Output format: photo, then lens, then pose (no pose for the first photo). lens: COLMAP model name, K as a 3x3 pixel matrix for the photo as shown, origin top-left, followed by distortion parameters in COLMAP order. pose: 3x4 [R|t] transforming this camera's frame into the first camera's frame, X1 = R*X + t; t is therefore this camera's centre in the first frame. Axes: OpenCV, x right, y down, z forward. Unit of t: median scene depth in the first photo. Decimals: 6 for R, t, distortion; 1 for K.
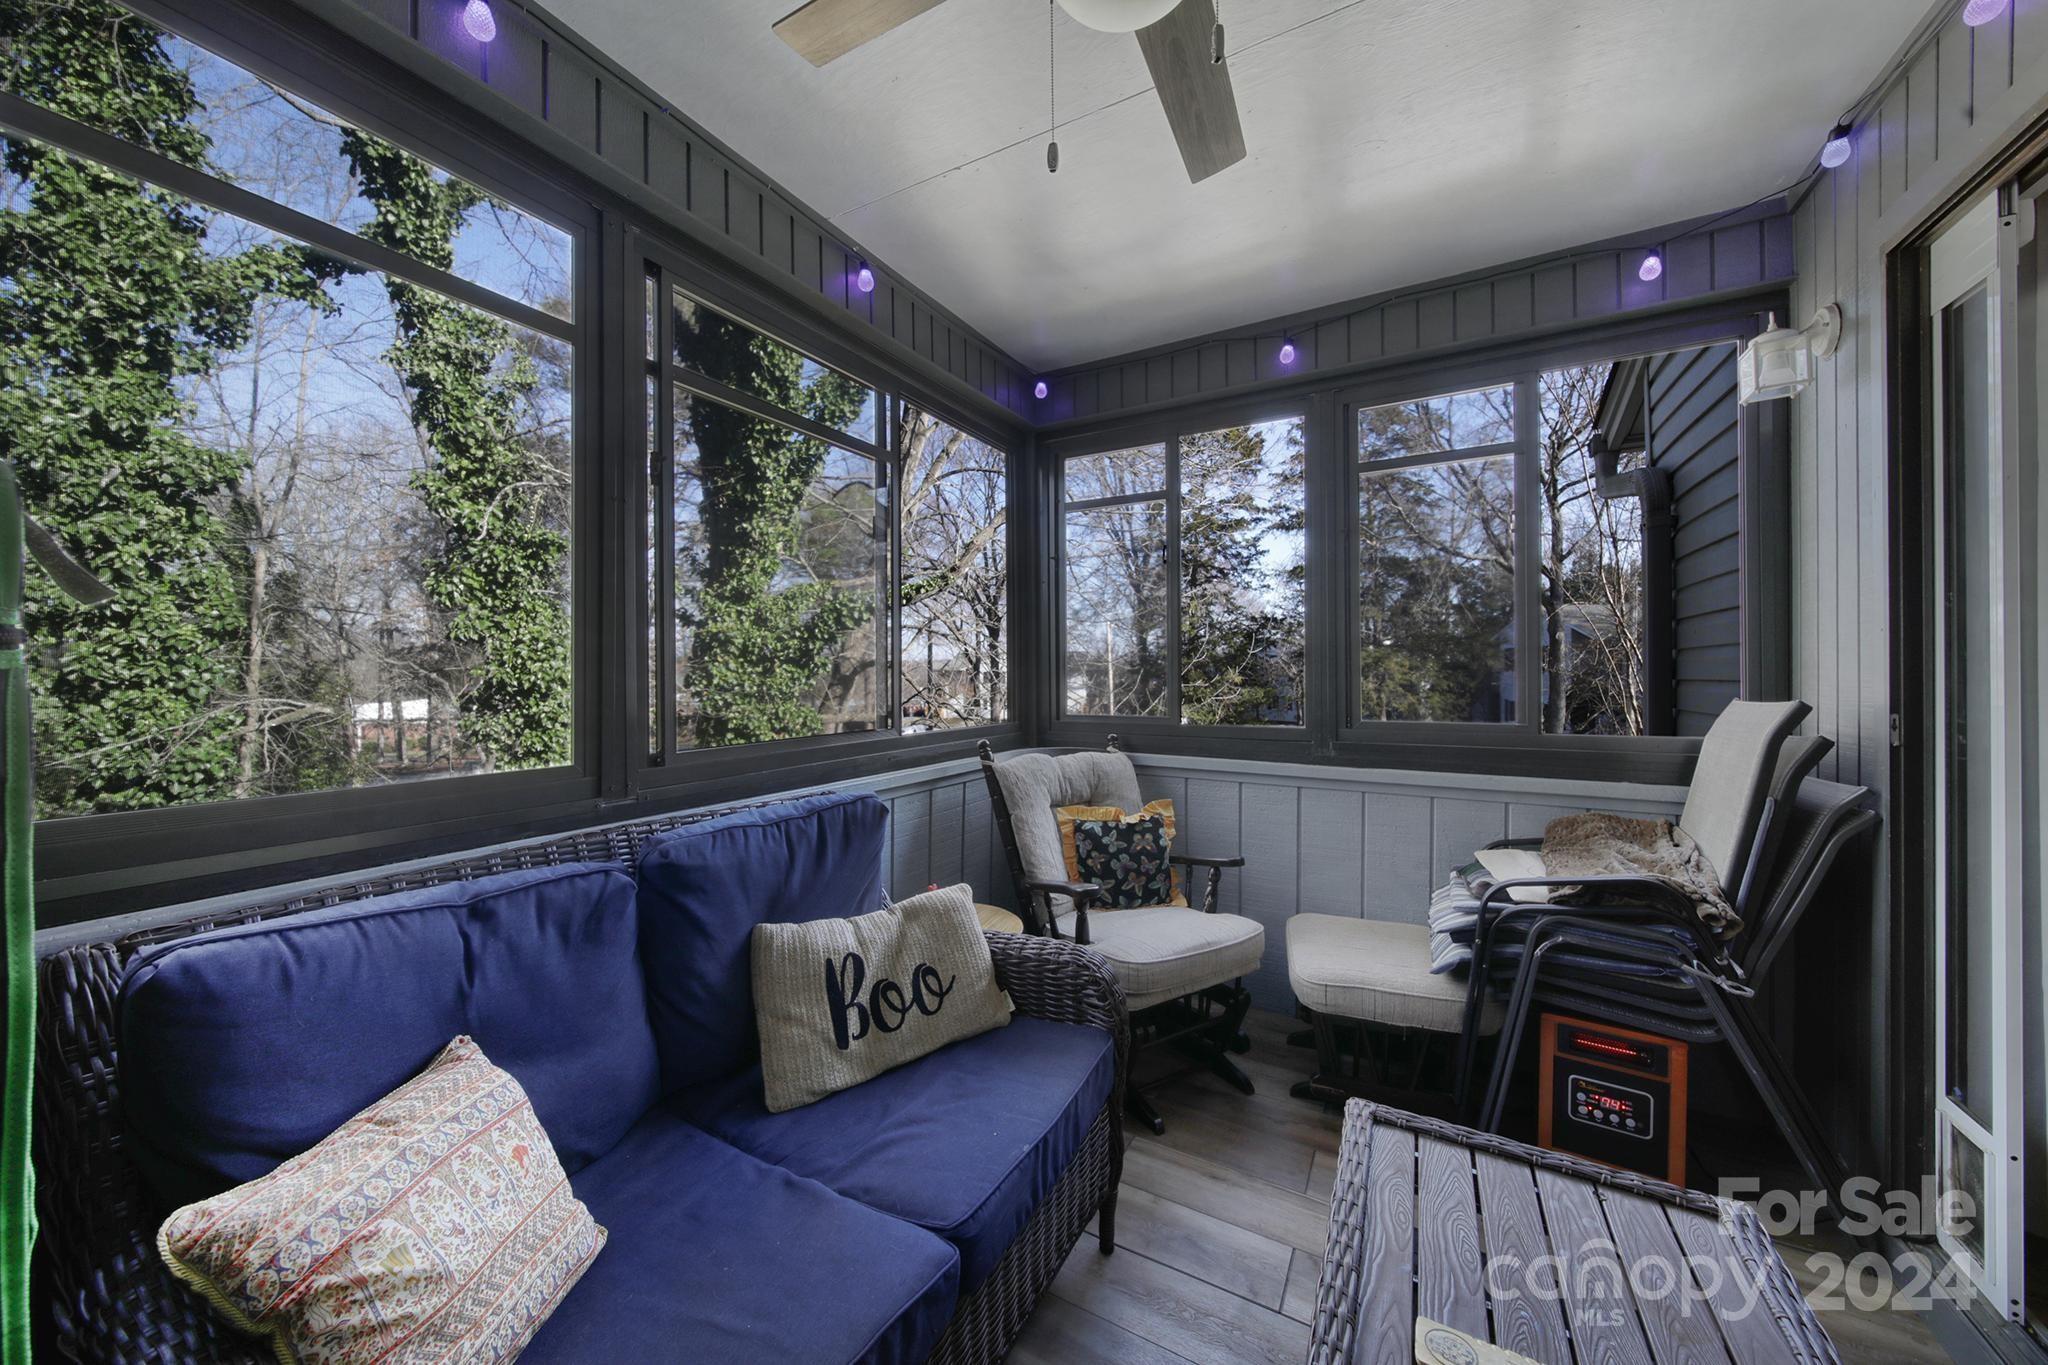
lens RADIAL K [[725.6, 0, 1016.3], [0, 725.6, 669.5], [0, 0, 1]] dist [0.003359, 0.000154]
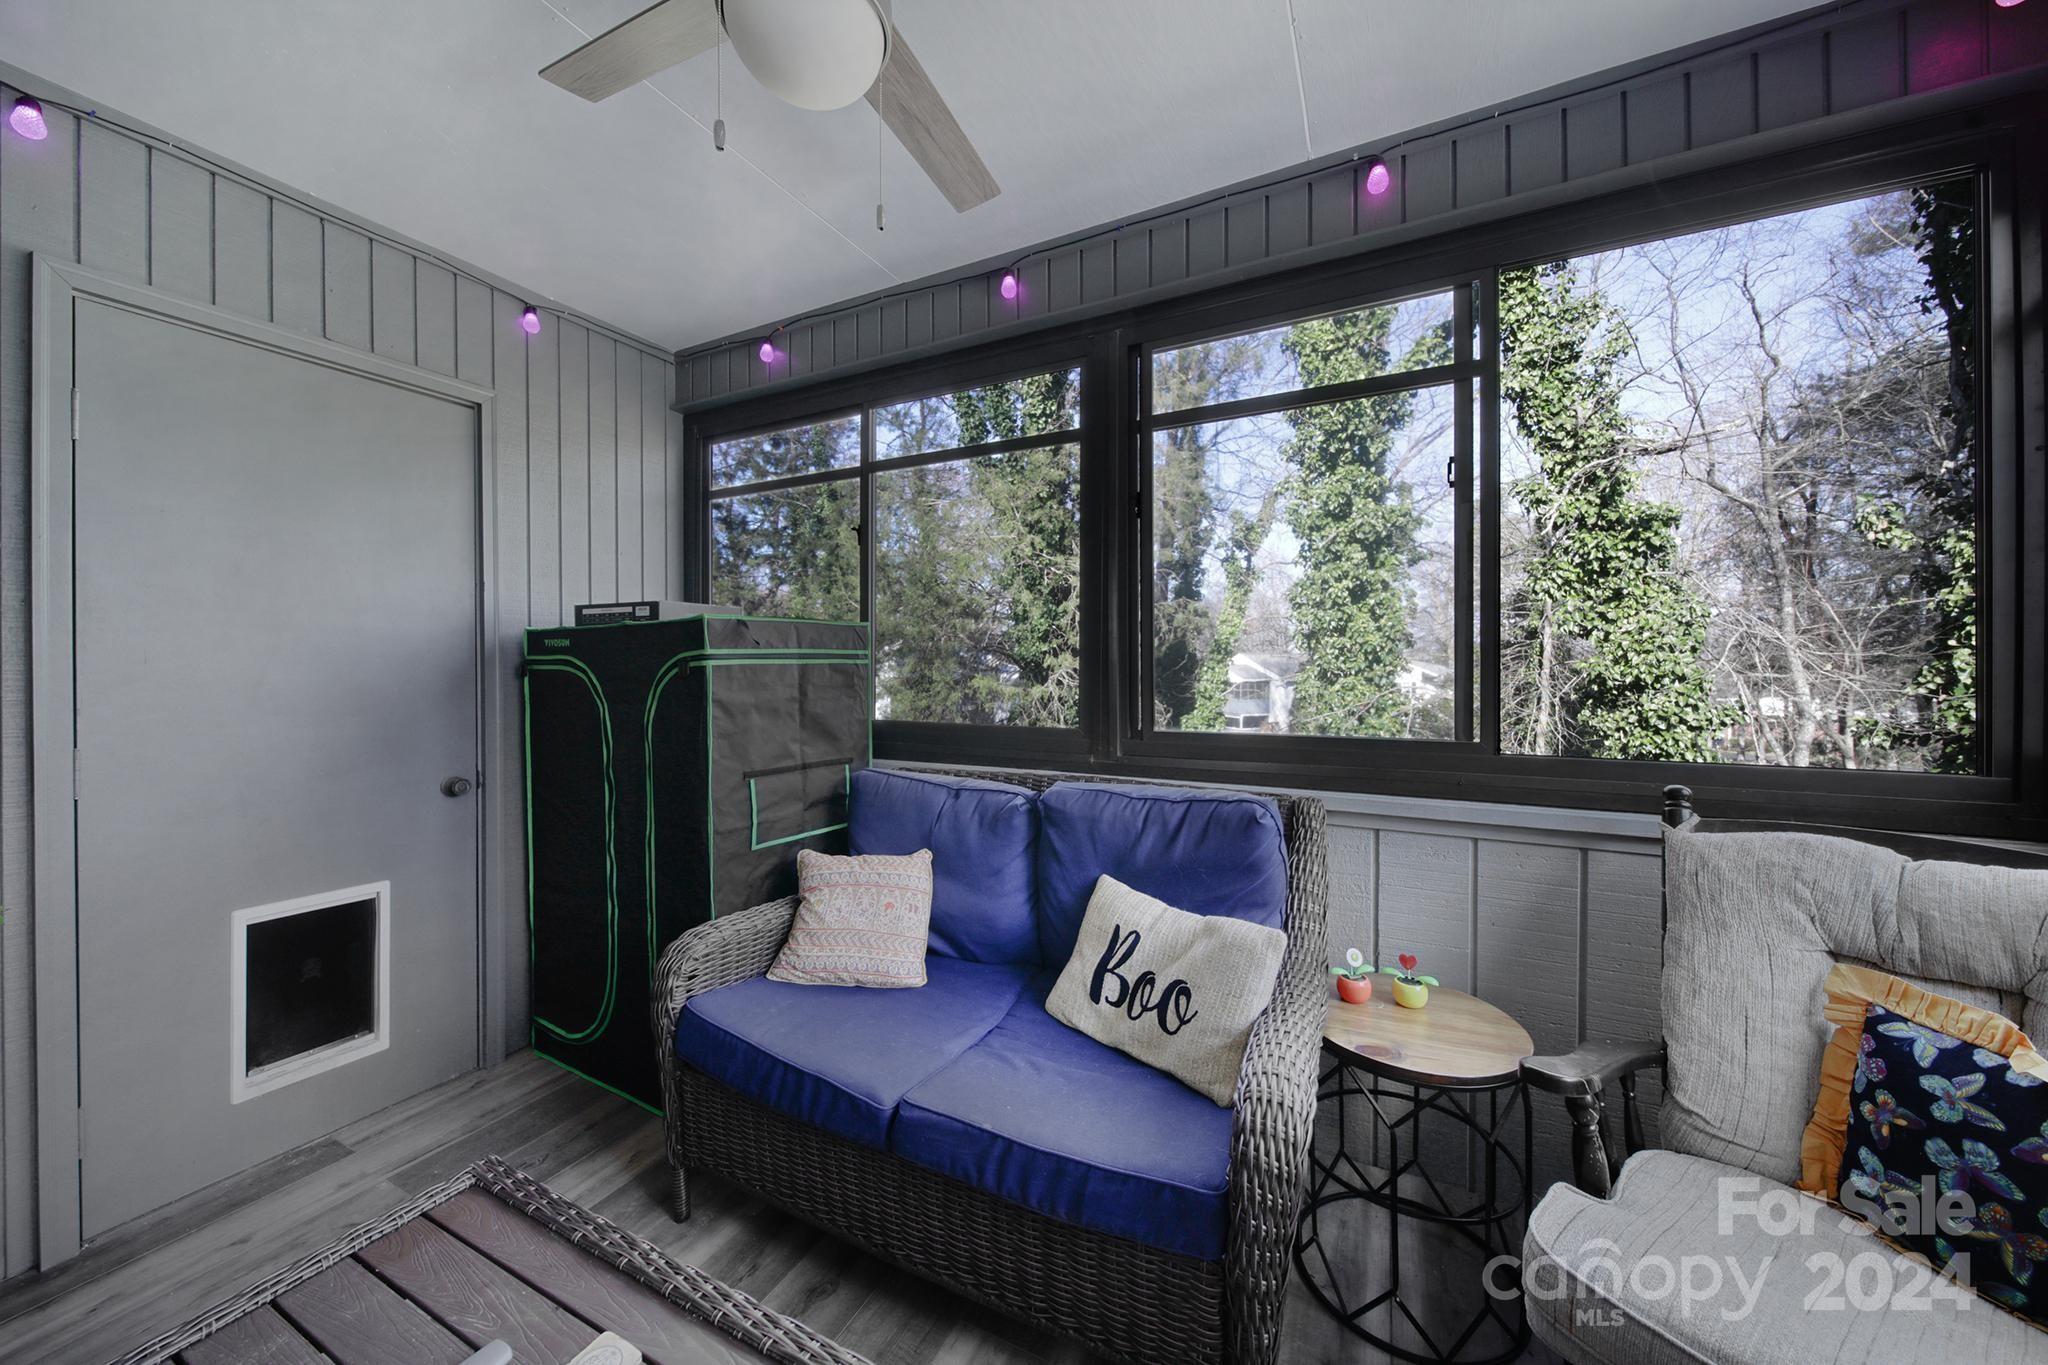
lens RADIAL K [[725.6, 0, 1016.3], [0, 725.6, 669.5], [0, 0, 1]] dist [0.003359, 0.000154]
pose [[0.039867, 0.002121, -0.999203, 0.426495], [0.006774, 0.999974, 0.002393, 0.003105], [0.999182, -0.006864, 0.039852, 0.409115]]
